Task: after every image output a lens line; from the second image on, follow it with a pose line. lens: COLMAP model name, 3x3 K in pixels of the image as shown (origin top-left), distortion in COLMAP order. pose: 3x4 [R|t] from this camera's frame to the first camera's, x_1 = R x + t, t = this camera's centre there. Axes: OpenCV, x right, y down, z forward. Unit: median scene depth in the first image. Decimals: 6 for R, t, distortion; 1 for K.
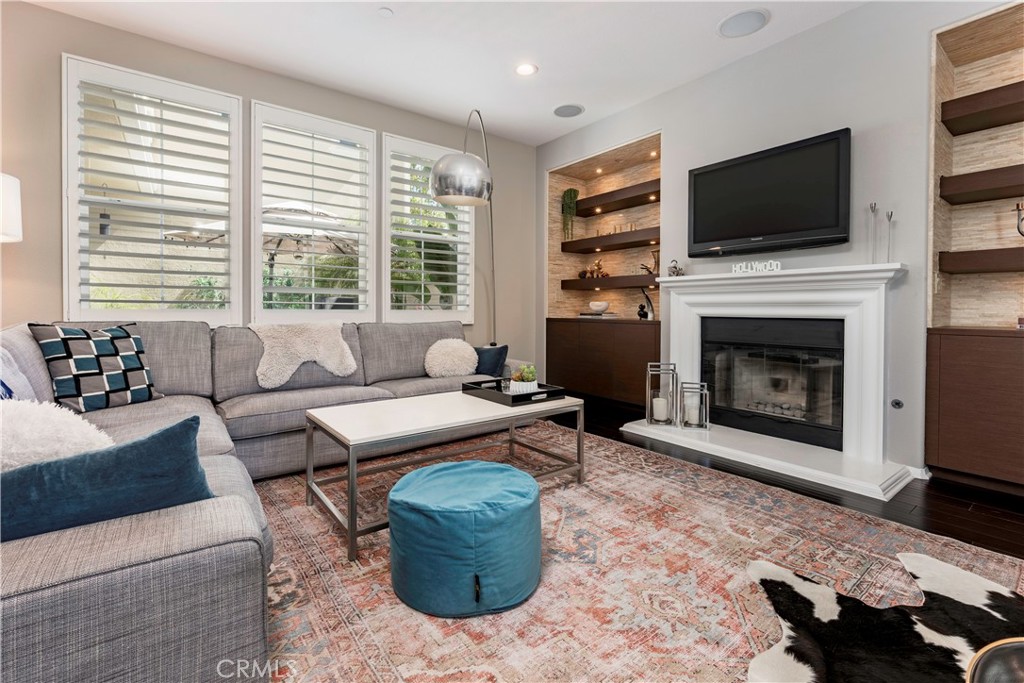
lens RADIAL K [[451.0, 0, 508.5], [0, 451.0, 310.7], [0, 0, 1]] dist [-0.000575, 0.000191]
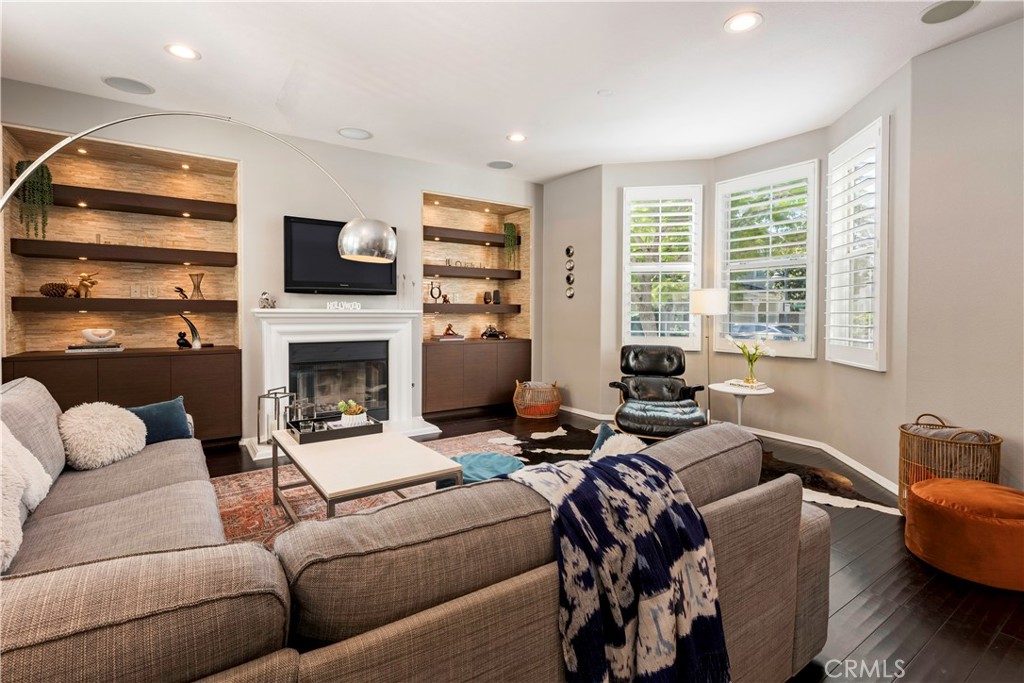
lens RADIAL K [[483.2, 0, 511.5], [0, 483.2, 319.7], [0, 0, 1]] dist [-0.002628, -0.000209]
pose [[0.028685, -0.019328, 0.999402, -0.933211], [-0.001576, 0.999811, 0.019381, -0.084226], [-0.999587, -0.002131, 0.028649, 0.456292]]
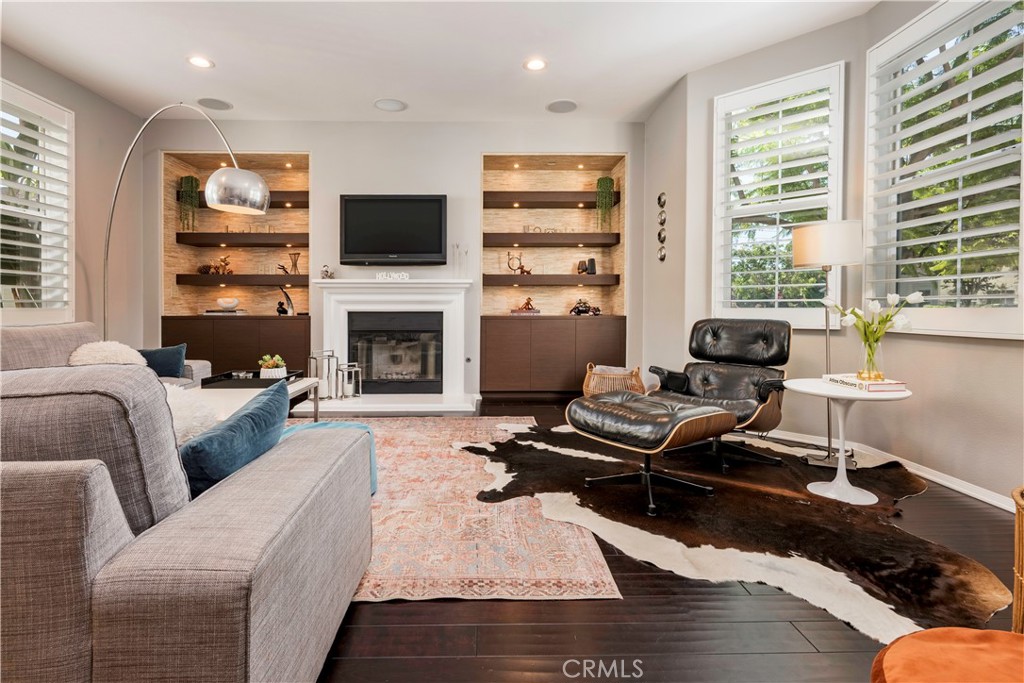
lens RADIAL K [[487.5, 0, 496.0], [0, 487.5, 308.9], [0, 0, 1]] dist [0.000493, -0.000027]
pose [[0.585093, -0.008154, 0.810925, -0.514883], [0.004827, 0.999967, 0.006572, -0.002002], [-0.810952, 0.000069, 0.585113, -0.162838]]
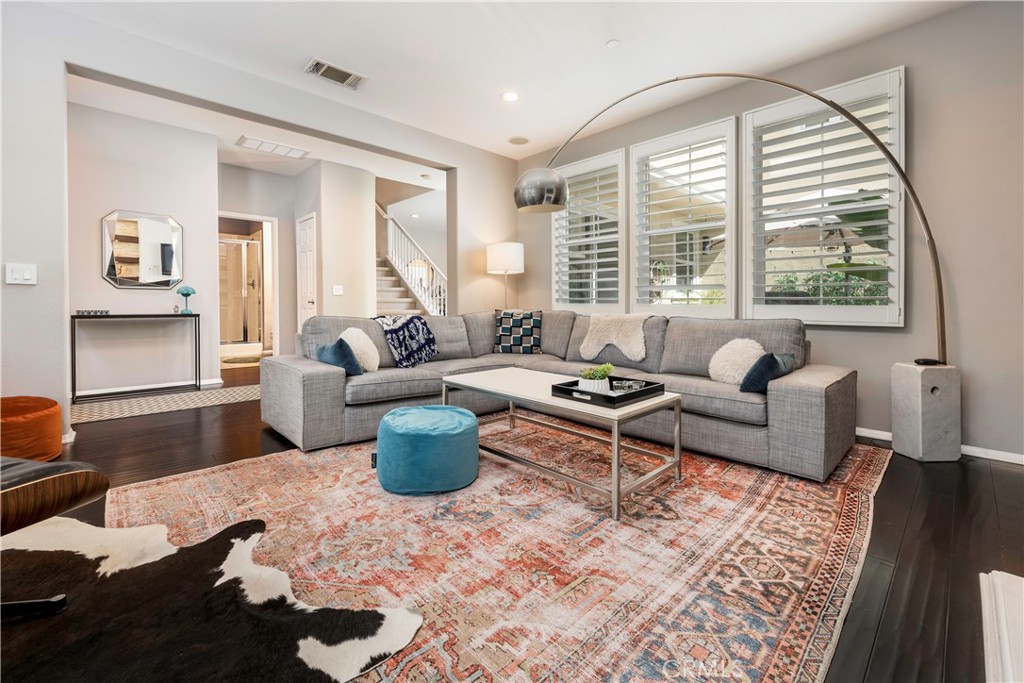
lens RADIAL K [[419.0, 0, 509.9], [0, 419.0, 310.8], [0, 0, 1]] dist [0.000470, 0.000130]
pose [[0.116785, 0.013734, -0.993062, 0.690991], [-0.007667, 0.999887, 0.012927, 0.004851], [0.993128, 0.006105, 0.116877, 0.576938]]
